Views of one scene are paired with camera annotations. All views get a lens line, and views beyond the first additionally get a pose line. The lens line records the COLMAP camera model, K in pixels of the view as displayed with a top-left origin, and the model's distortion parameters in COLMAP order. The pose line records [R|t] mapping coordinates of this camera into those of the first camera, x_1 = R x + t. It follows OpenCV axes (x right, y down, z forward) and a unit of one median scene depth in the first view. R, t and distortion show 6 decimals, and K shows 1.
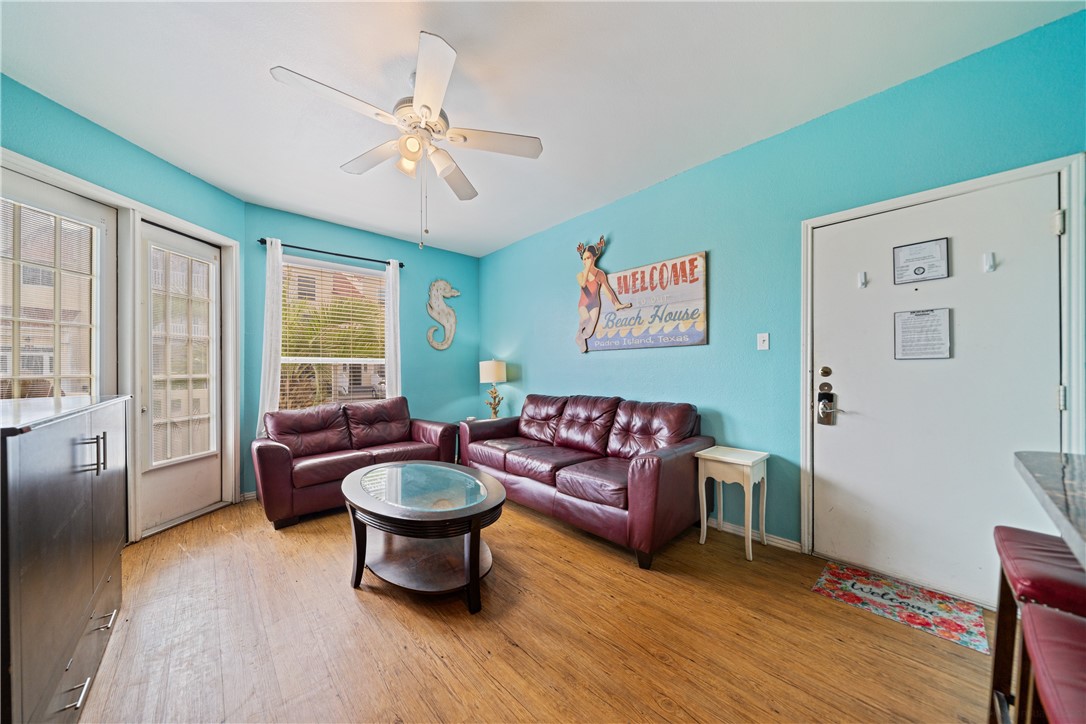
lens RADIAL K [[367.7, 0, 543.3], [0, 367.7, 370.0], [0, 0, 1]] dist [-0.001209, -0.000832]
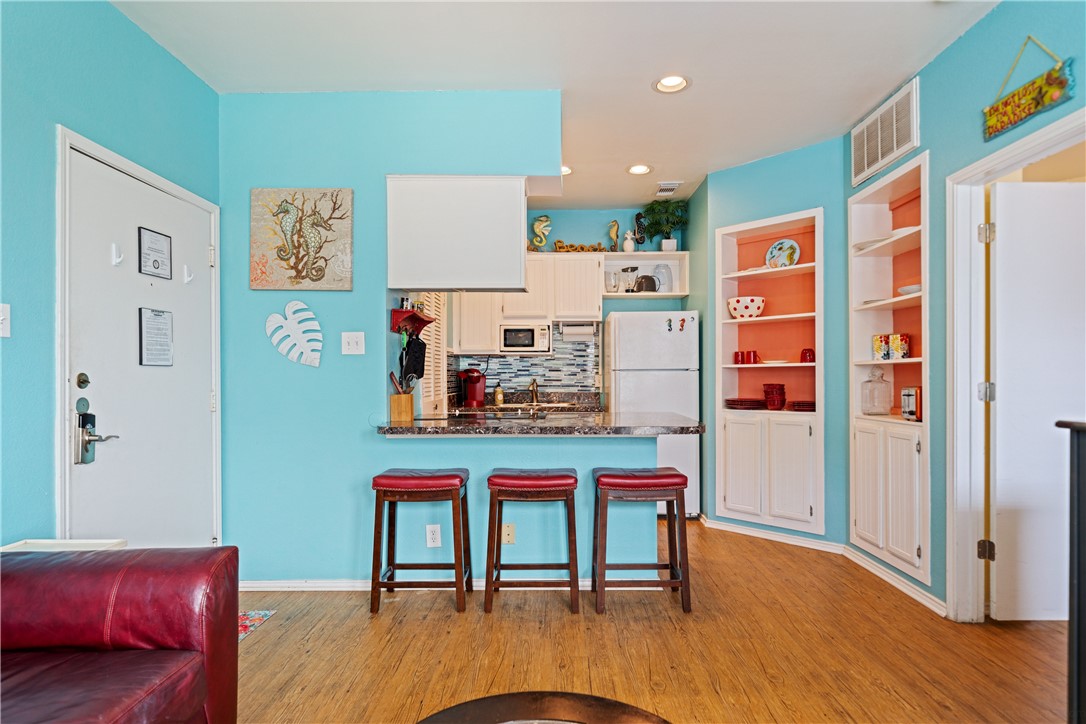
lens RADIAL K [[584.9, 0, 549.2], [0, 584.9, 375.3], [0, 0, 1]] dist [0.000077, -0.000159]
pose [[-0.724005, 0.006828, 0.689761, -0.399549], [0.001572, 0.999965, -0.008249, 0.003891], [-0.689793, -0.004888, -0.723990, 0.900795]]
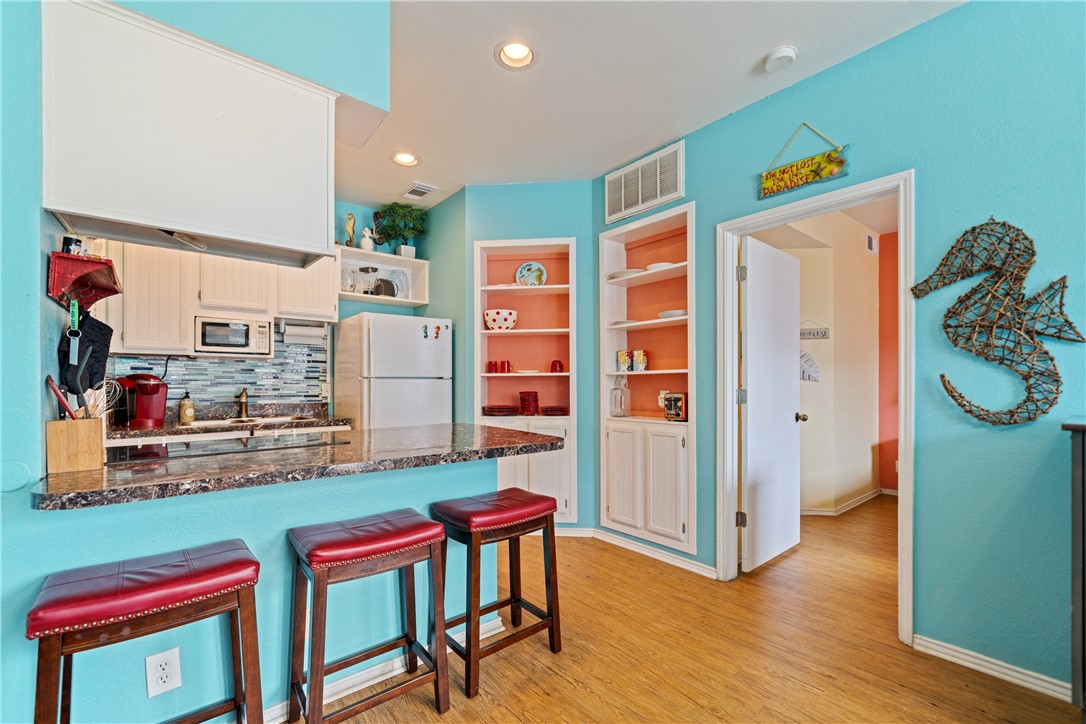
lens RADIAL K [[462.5, 0, 544.3], [0, 462.5, 382.7], [0, 0, 1]] dist [-0.000993, -0.000164]
pose [[-0.998316, 0.005732, 0.057730, 0.080302], [0.005261, 0.999952, -0.008294, 0.000725], [-0.057775, -0.007976, -0.998298, 0.718195]]
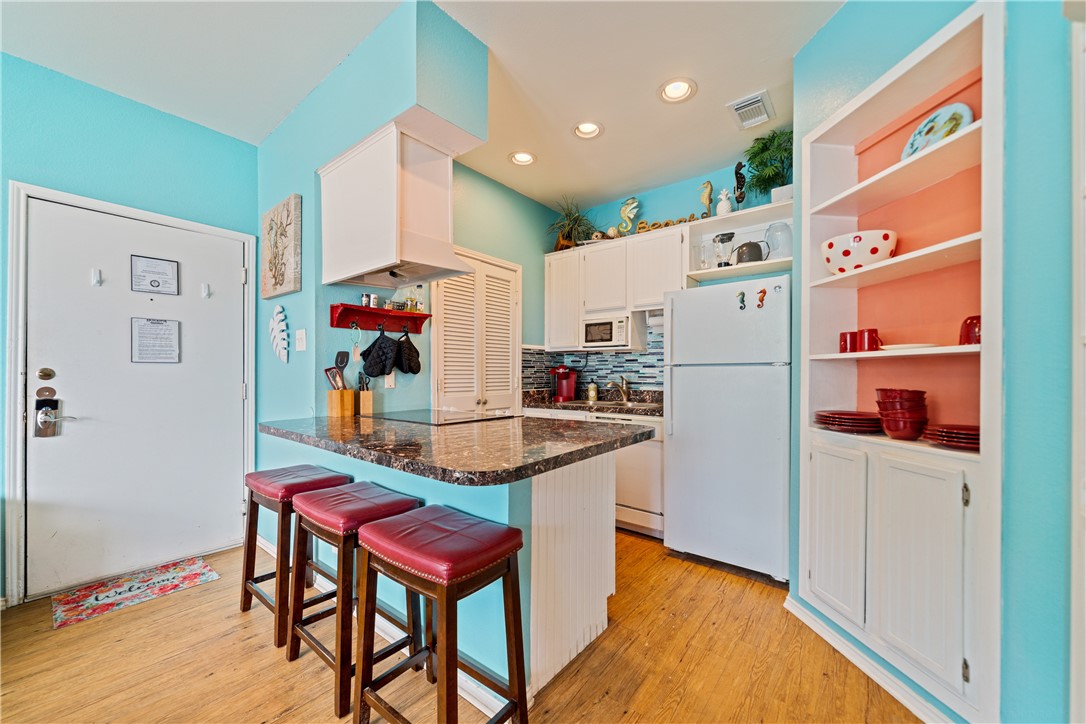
lens RADIAL K [[411.3, 0, 551.6], [0, 411.3, 374.5], [0, 0, 1]] dist [-0.001962, -0.000059]
pose [[-0.157639, -0.000453, 0.987497, -0.260444], [-0.006413, 0.999979, -0.000565, -0.001003], [-0.987476, -0.006422, -0.157639, 0.004300]]
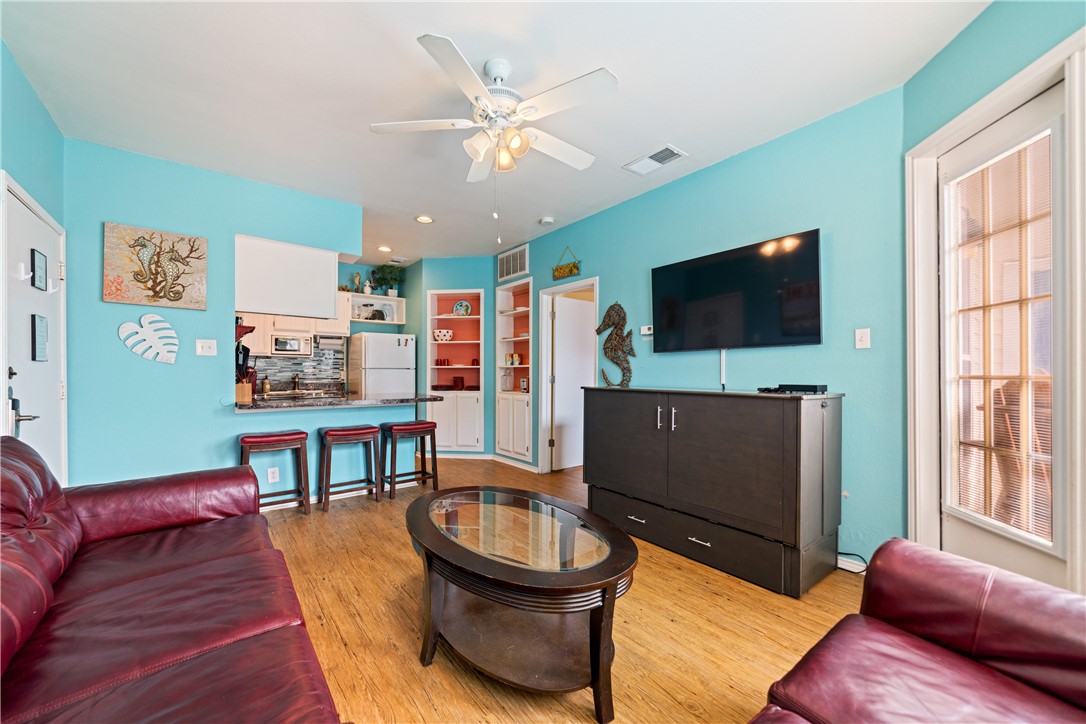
lens RADIAL K [[411.3, 0, 545.4], [0, 411.3, 373.2], [0, 0, 1]] dist [-0.001962, -0.000059]
pose [[-0.997252, 0.000354, 0.074083, -0.355990], [-0.000020, 0.999987, -0.005048, 0.007467], [-0.074084, -0.005036, -0.997239, 1.368649]]
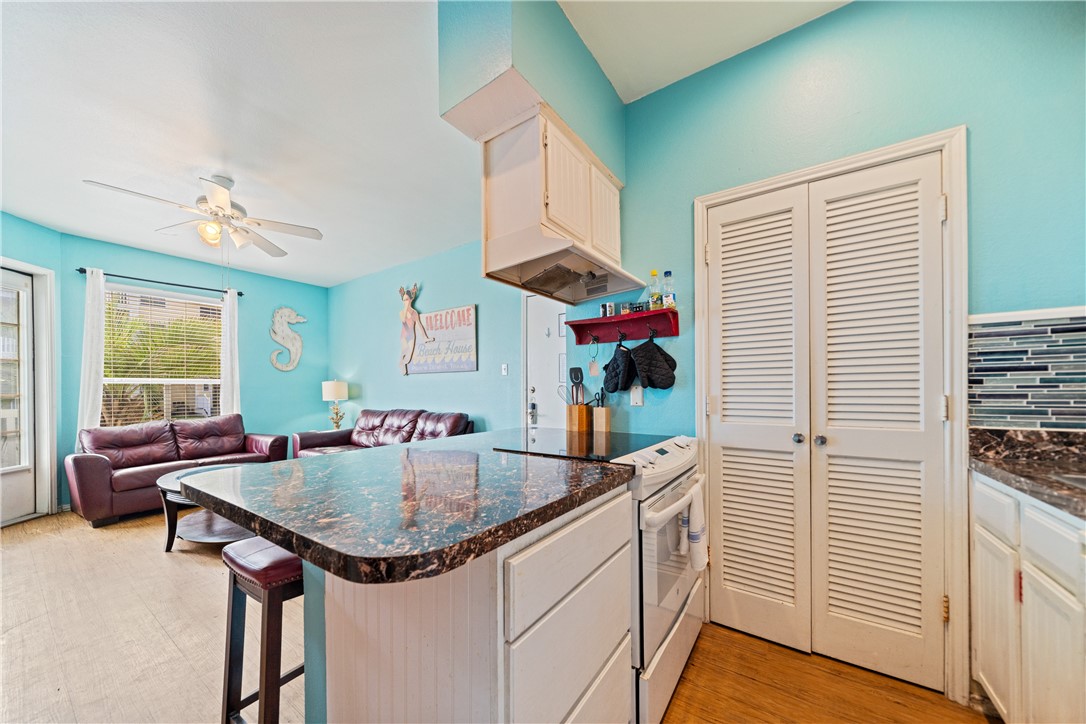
lens RADIAL K [[367.7, 0, 536.1], [0, 367.7, 387.7], [0, 0, 1]] dist [-0.001209, -0.000832]
pose [[0.972784, -0.004391, 0.231671, 0.317023], [0.004146, 0.999990, 0.001543, -0.004627], [-0.231676, -0.000540, 0.972793, -0.397289]]
